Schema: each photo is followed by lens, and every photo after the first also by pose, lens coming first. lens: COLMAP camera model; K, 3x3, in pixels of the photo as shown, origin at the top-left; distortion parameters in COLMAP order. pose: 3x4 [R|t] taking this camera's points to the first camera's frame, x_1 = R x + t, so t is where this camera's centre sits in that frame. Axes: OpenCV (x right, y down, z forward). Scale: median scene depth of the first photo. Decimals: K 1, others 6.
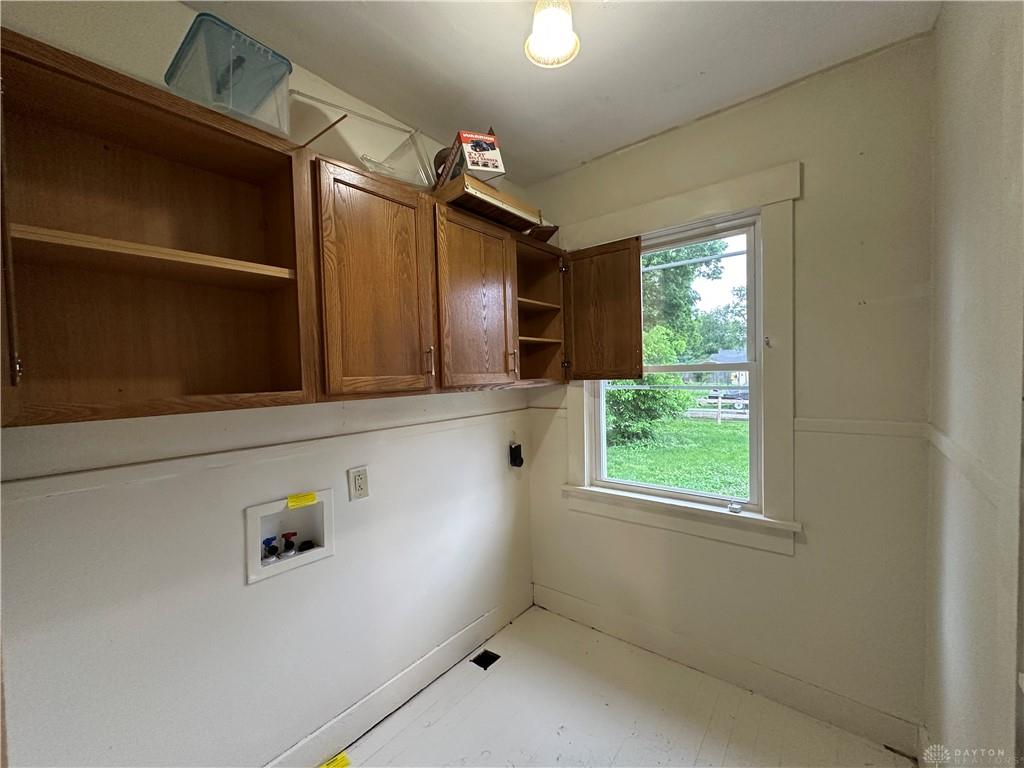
lens RADIAL K [[409.0, 0, 504.0], [0, 409.0, 385.7], [0, 0, 1]] dist [-0.004699, 0.000416]
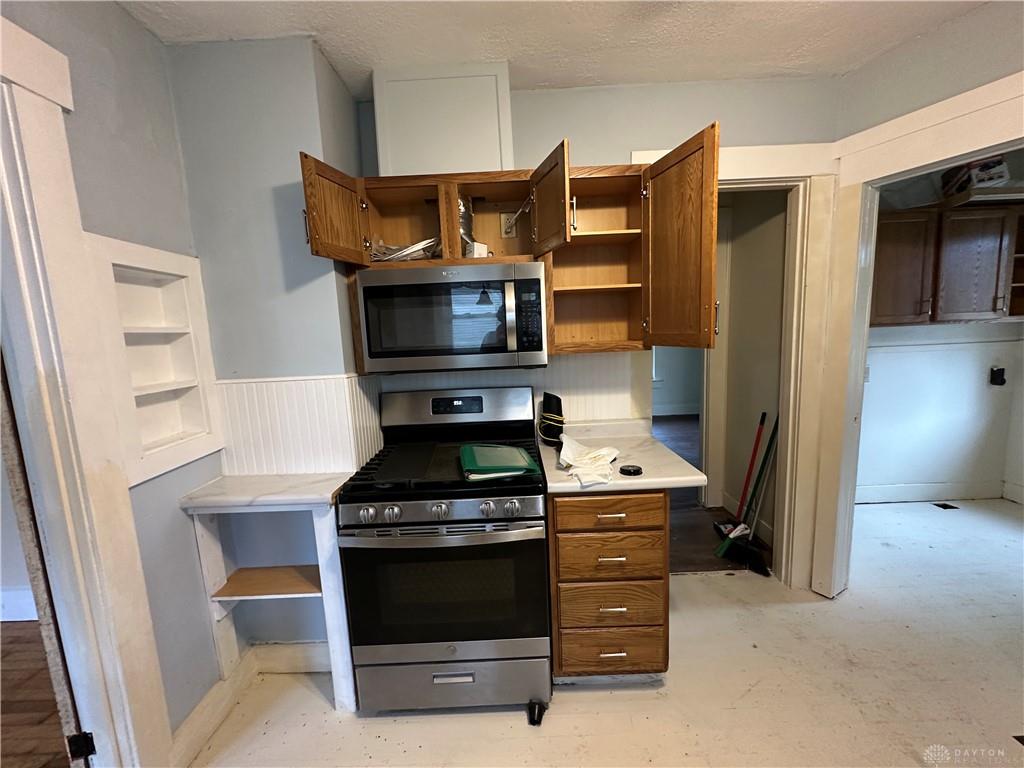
lens RADIAL K [[409.0, 0, 509.0], [0, 409.0, 383.5], [0, 0, 1]] dist [-0.004699, 0.000416]
pose [[0.644920, 0.091173, -0.758792, 0.015405], [0.002876, 0.992562, 0.121706, 0.046062], [0.764245, -0.080673, 0.639861, -1.369536]]
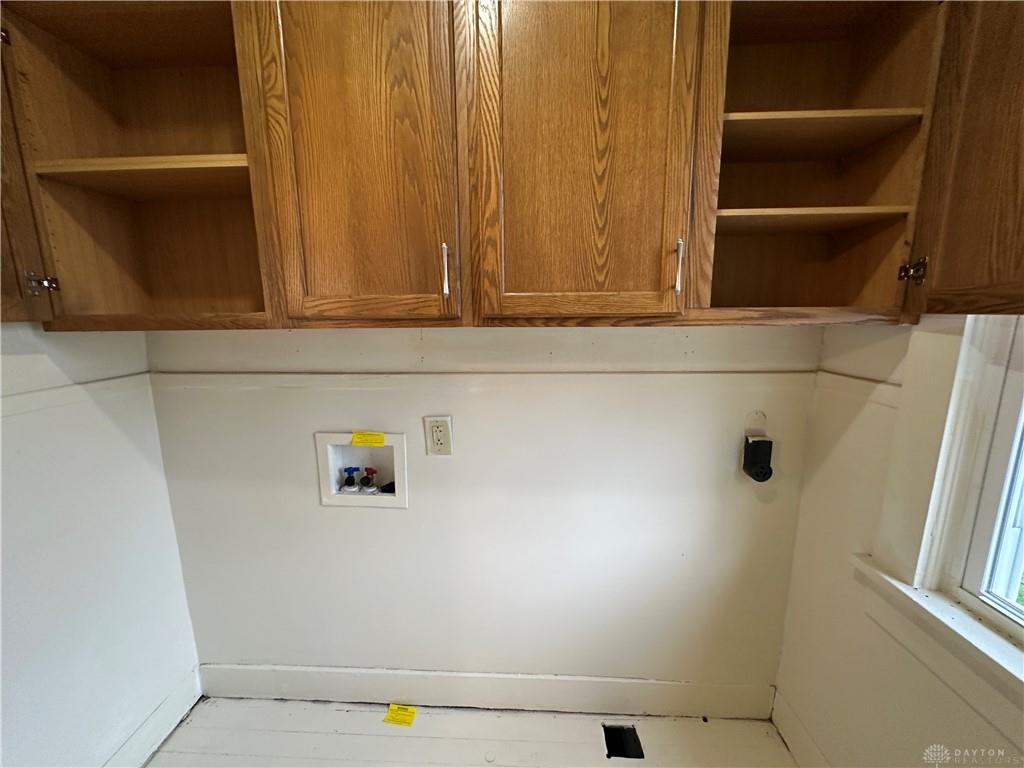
lens RADIAL K [[409.0, 0, 516.7], [0, 409.0, 385.5], [0, 0, 1]] dist [-0.004699, 0.000416]
pose [[0.604345, 0.165713, -0.779298, 0.326469], [-0.033200, 0.982519, 0.183180, -0.007182], [0.796031, -0.084831, 0.599282, 0.634618]]
